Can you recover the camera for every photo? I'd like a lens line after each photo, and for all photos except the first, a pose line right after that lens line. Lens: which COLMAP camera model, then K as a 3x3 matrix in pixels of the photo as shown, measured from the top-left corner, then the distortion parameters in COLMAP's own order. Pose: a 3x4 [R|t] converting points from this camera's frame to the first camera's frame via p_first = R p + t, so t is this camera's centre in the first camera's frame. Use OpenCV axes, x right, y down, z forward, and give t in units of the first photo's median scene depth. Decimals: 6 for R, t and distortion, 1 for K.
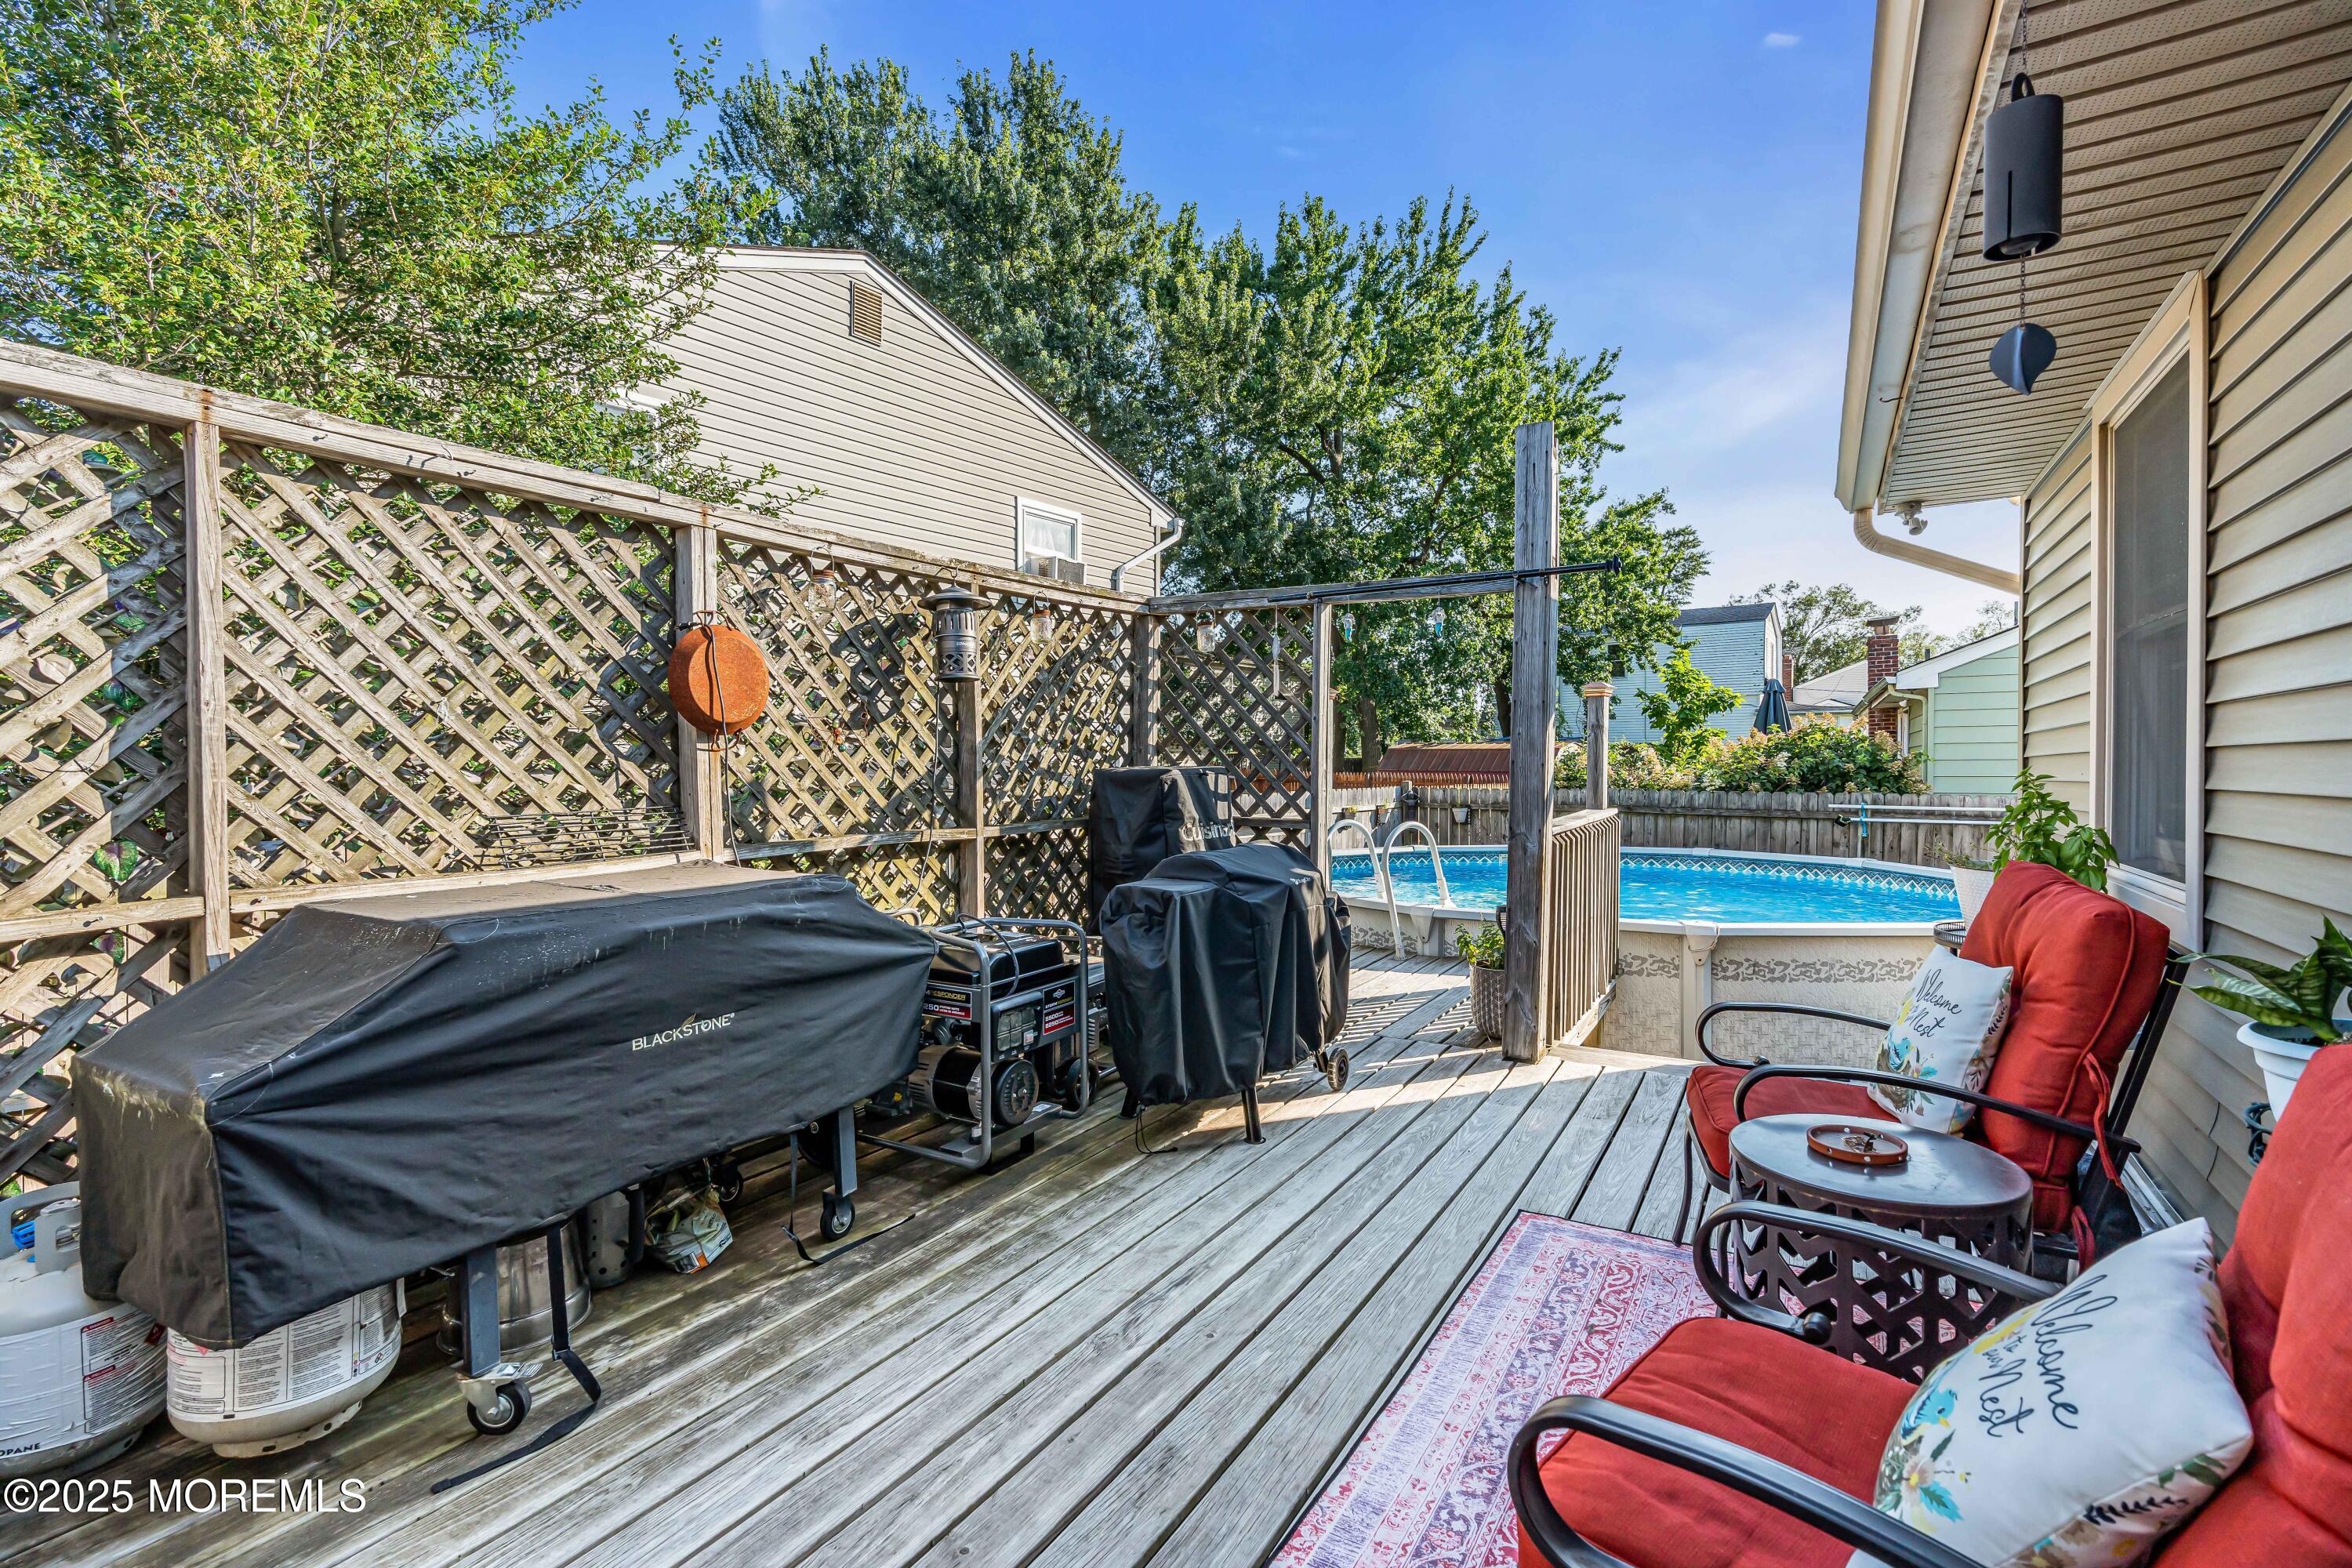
lens RADIAL K [[1053.4, 0, 1176.0], [0, 1053.4, 784.0], [0, 0, 1]] dist [-0.003018, -0.000236]
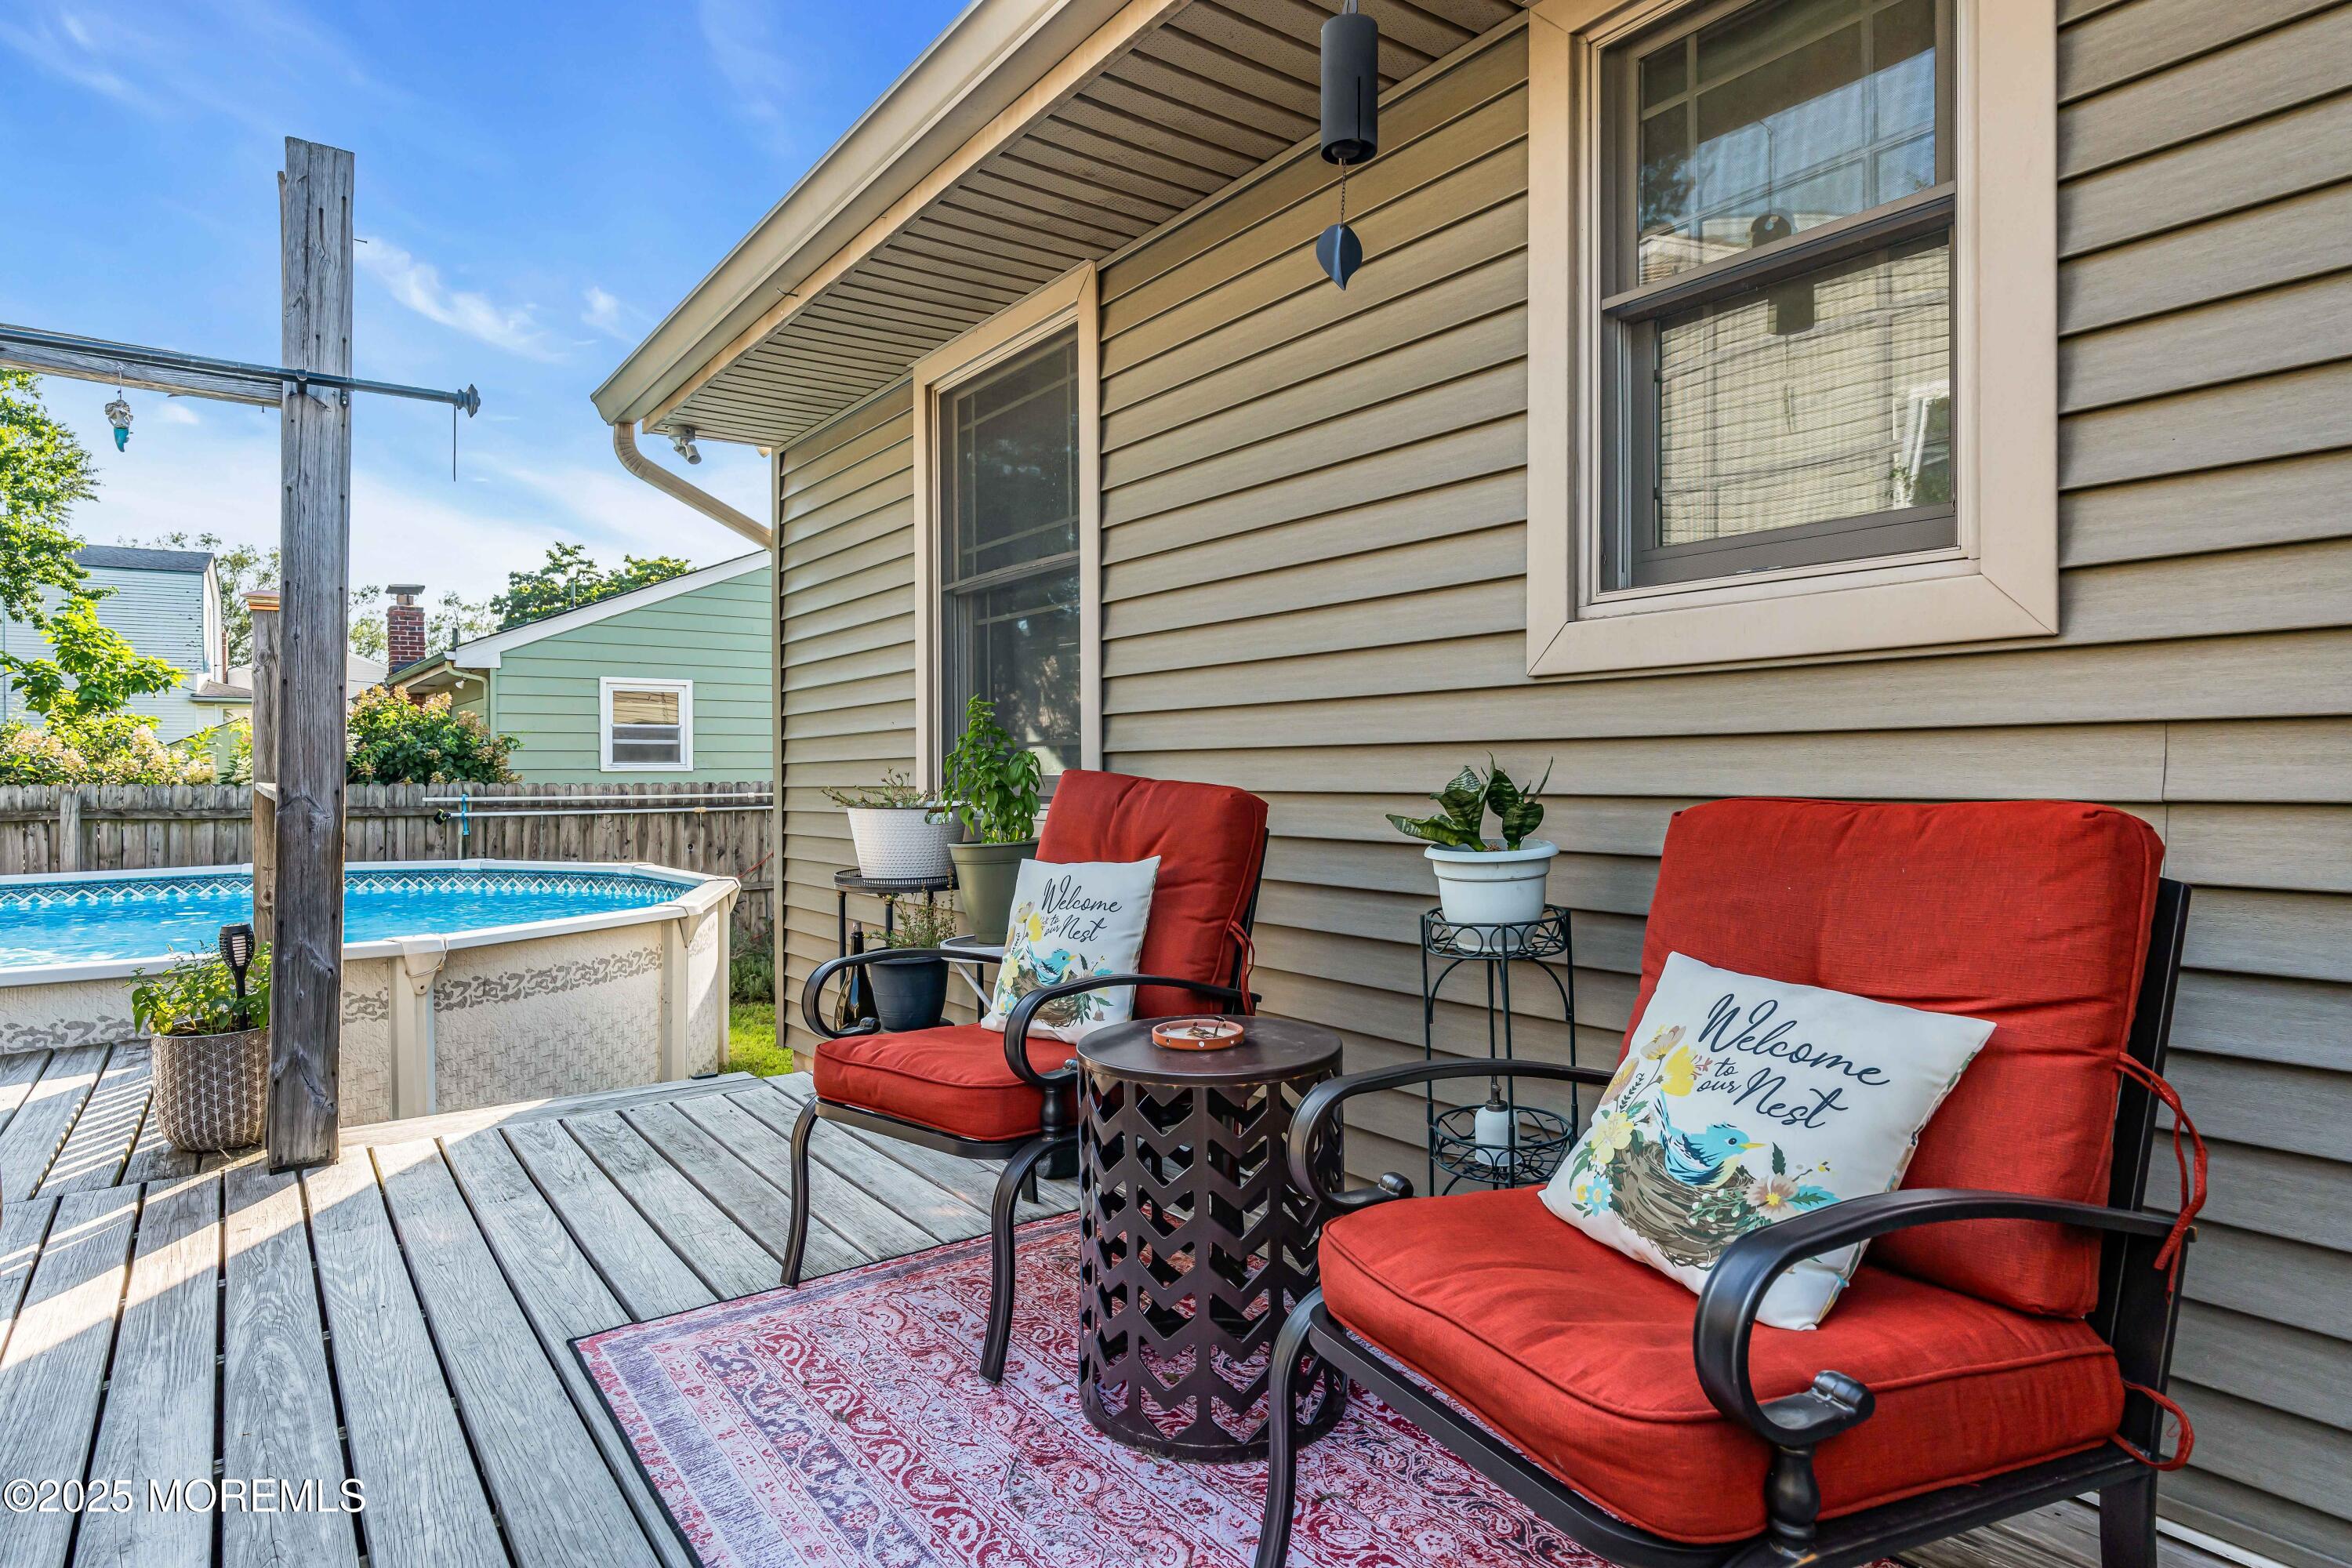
lens RADIAL K [[1288.1, 0, 1173.0], [0, 1288.1, 766.0], [0, 0, 1]] dist [0.000759, 0.001397]
pose [[0.385516, 0.002665, 0.922697, -0.141599], [0.020805, 0.999716, -0.011581, 0.039112], [-0.922467, 0.023661, 0.385351, 0.191755]]
